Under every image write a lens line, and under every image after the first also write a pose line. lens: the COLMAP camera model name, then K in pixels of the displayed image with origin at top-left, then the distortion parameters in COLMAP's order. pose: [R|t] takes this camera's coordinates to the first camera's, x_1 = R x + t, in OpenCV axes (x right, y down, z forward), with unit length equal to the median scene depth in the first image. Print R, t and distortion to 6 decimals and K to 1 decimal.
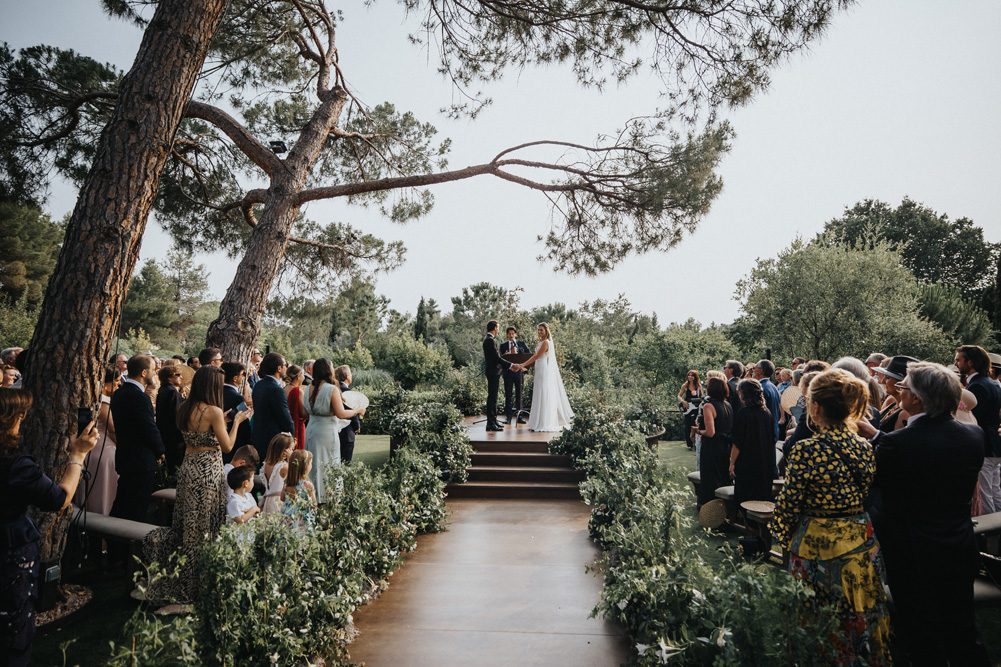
lens RADIAL K [[583.6, 0, 514.2], [0, 583.6, 334.2], [0, 0, 1]] dist [-0.008040, -0.000513]
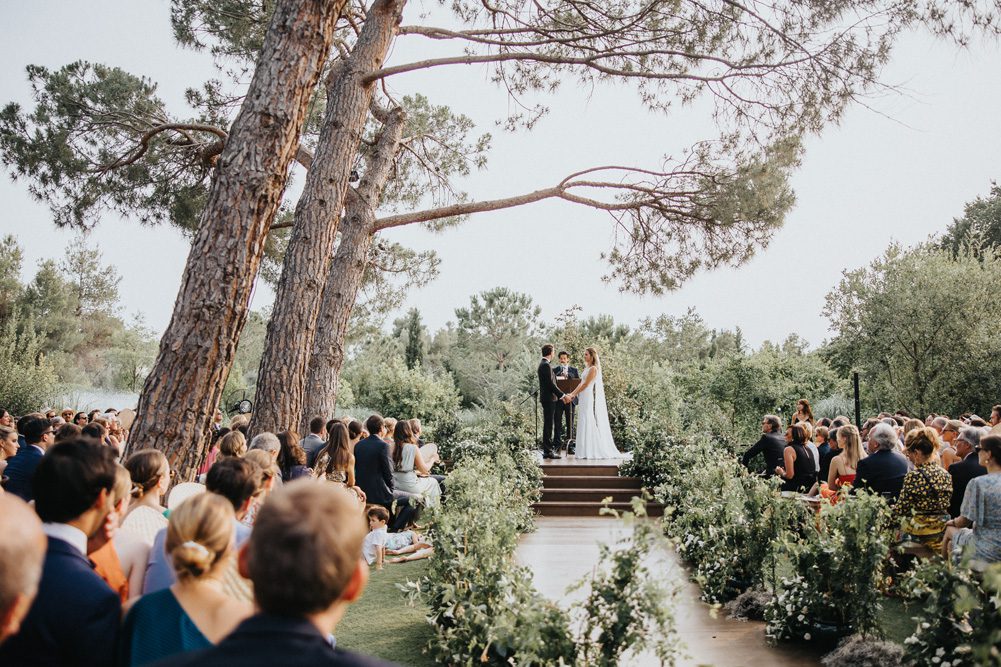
lens RADIAL K [[863.9, 0, 506.9], [0, 863.9, 334.2], [0, 0, 1]] dist [-0.109527, 0.092017]
pose [[0.999503, -0.006816, -0.030782, -0.058972], [0.005897, 0.999537, -0.029859, 0.002140], [0.030971, 0.029663, 0.999080, -0.333881]]
